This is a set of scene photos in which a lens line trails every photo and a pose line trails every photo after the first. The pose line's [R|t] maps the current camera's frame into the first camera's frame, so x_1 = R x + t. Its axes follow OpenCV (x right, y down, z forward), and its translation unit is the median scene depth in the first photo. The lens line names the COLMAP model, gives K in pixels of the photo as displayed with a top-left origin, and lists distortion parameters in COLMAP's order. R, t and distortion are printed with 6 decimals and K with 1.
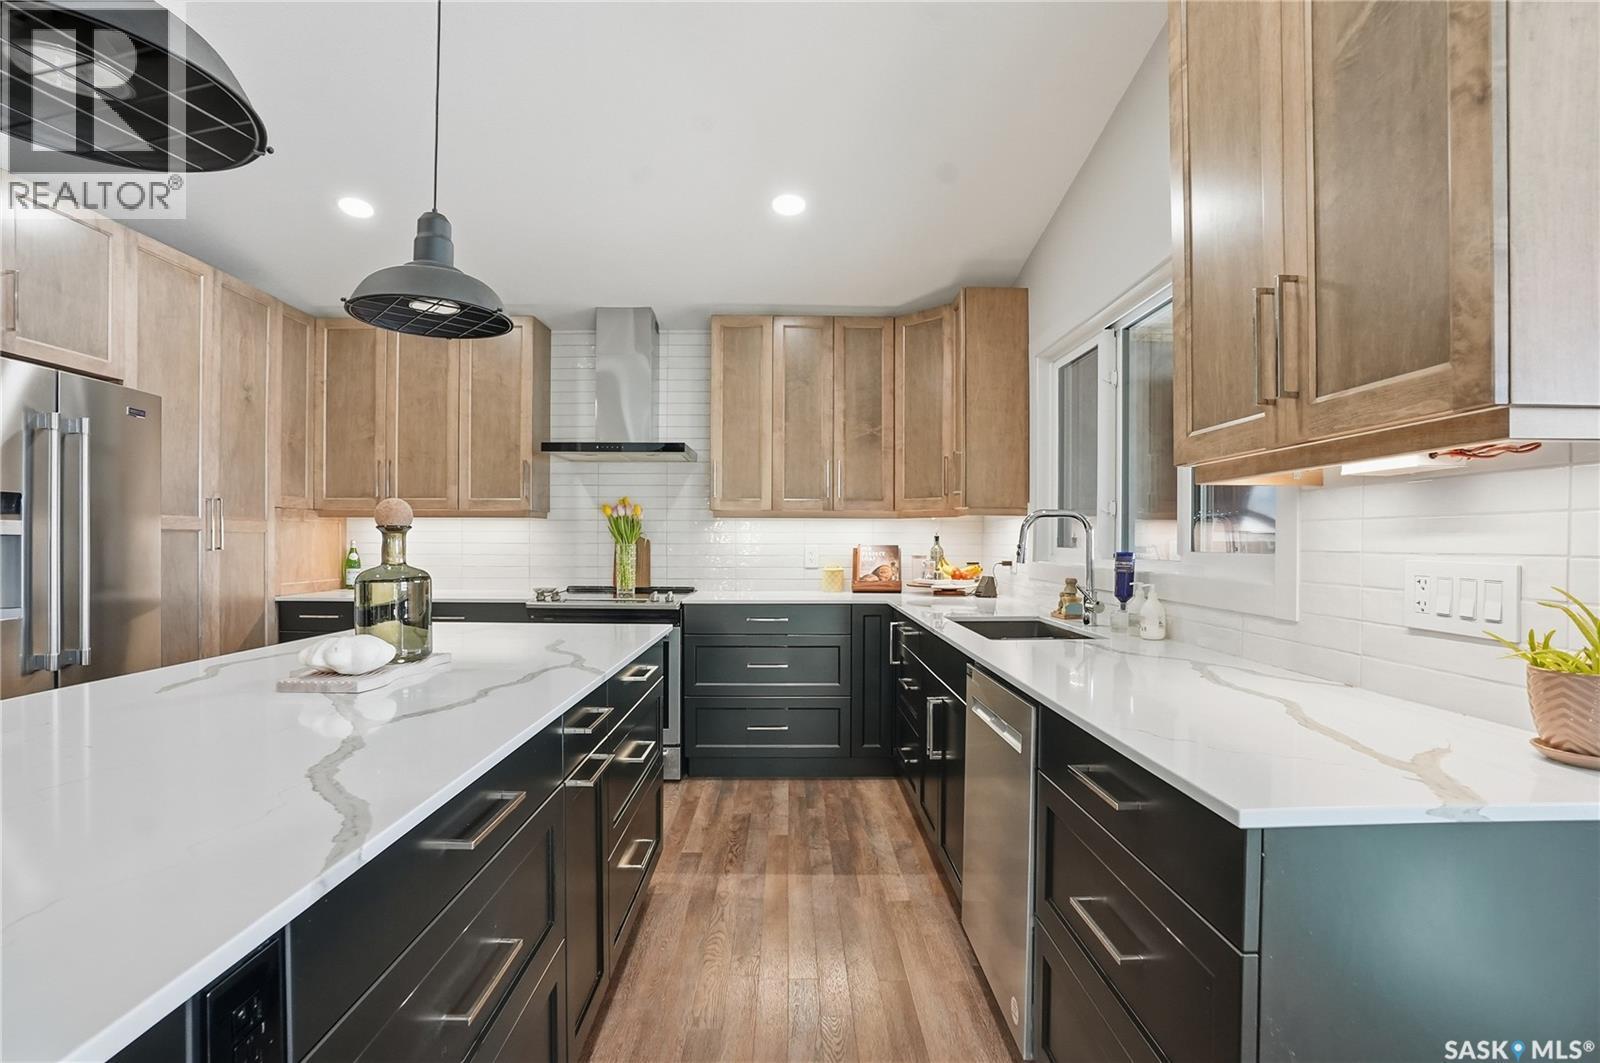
lens RADIAL K [[743.6, 0, 800.0], [0, 743.6, 531.5], [0, 0, 1]] dist [0.000430, 0.000080]
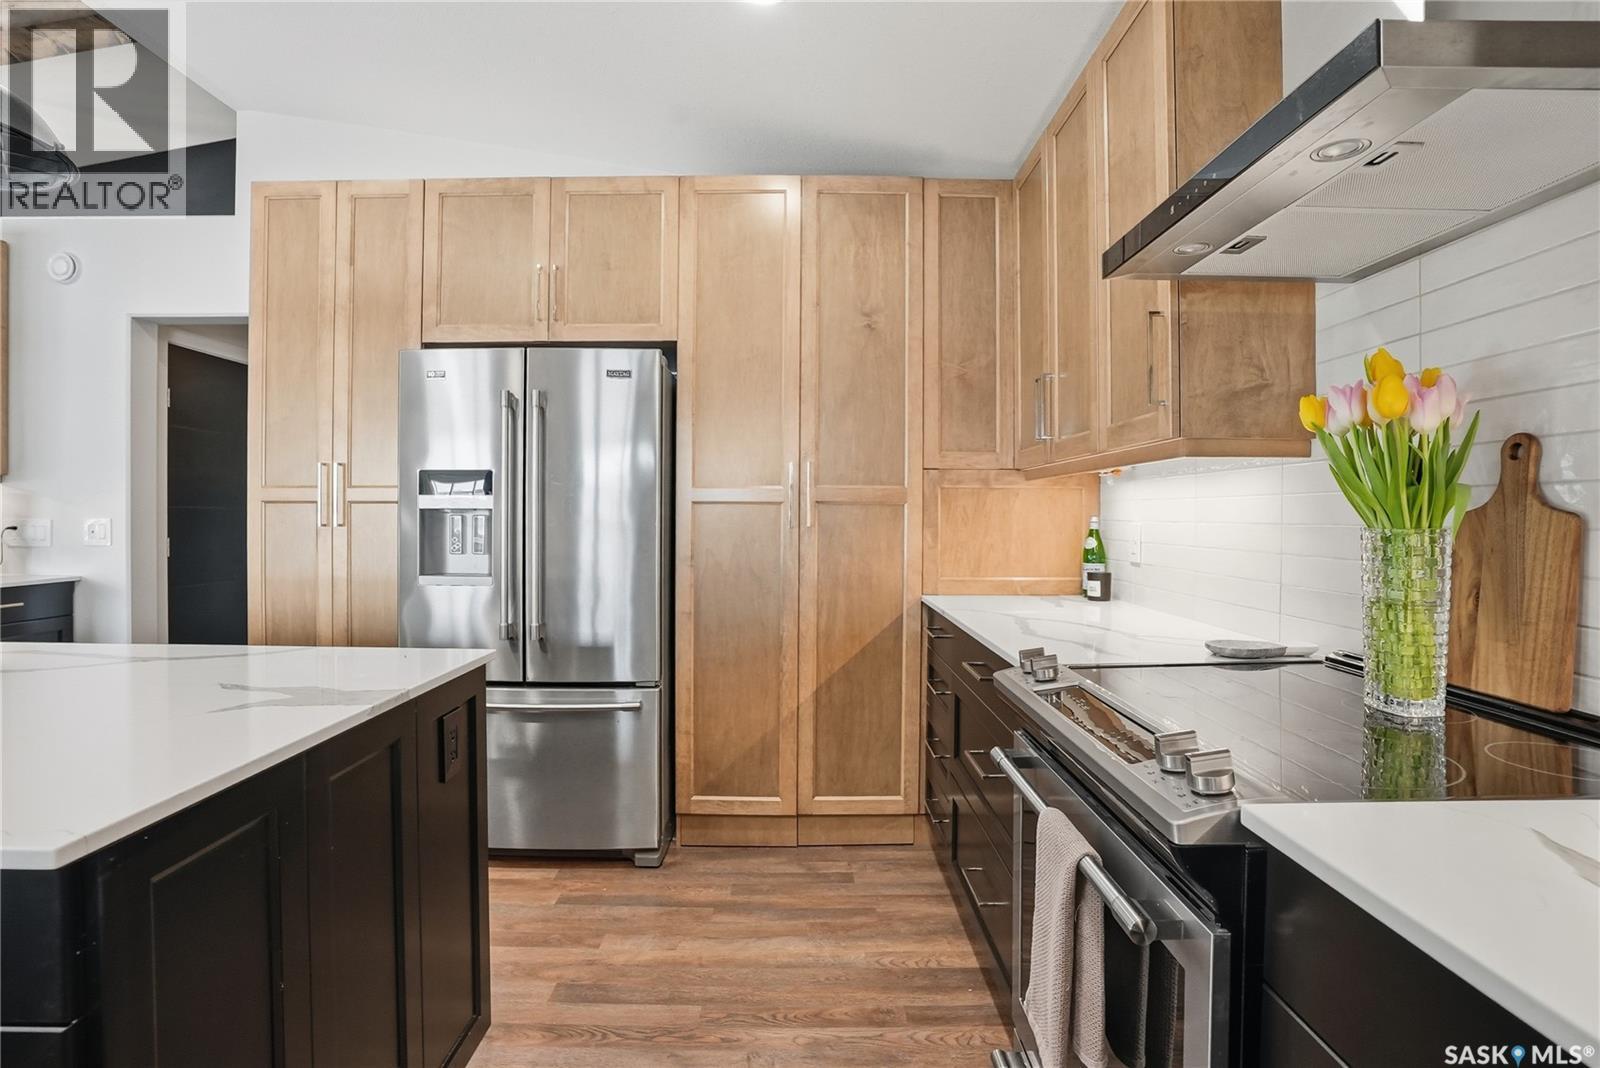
lens RADIAL K [[765.4, 0, 793.6], [0, 765.4, 526.1], [0, 0, 1]] dist [-0.041560, 0.021651]
pose [[-0.020835, 0.005374, -0.999768, 0.030776], [0.006624, 0.999964, 0.005237, 0.018514], [0.999761, -0.006513, -0.020869, 0.949959]]
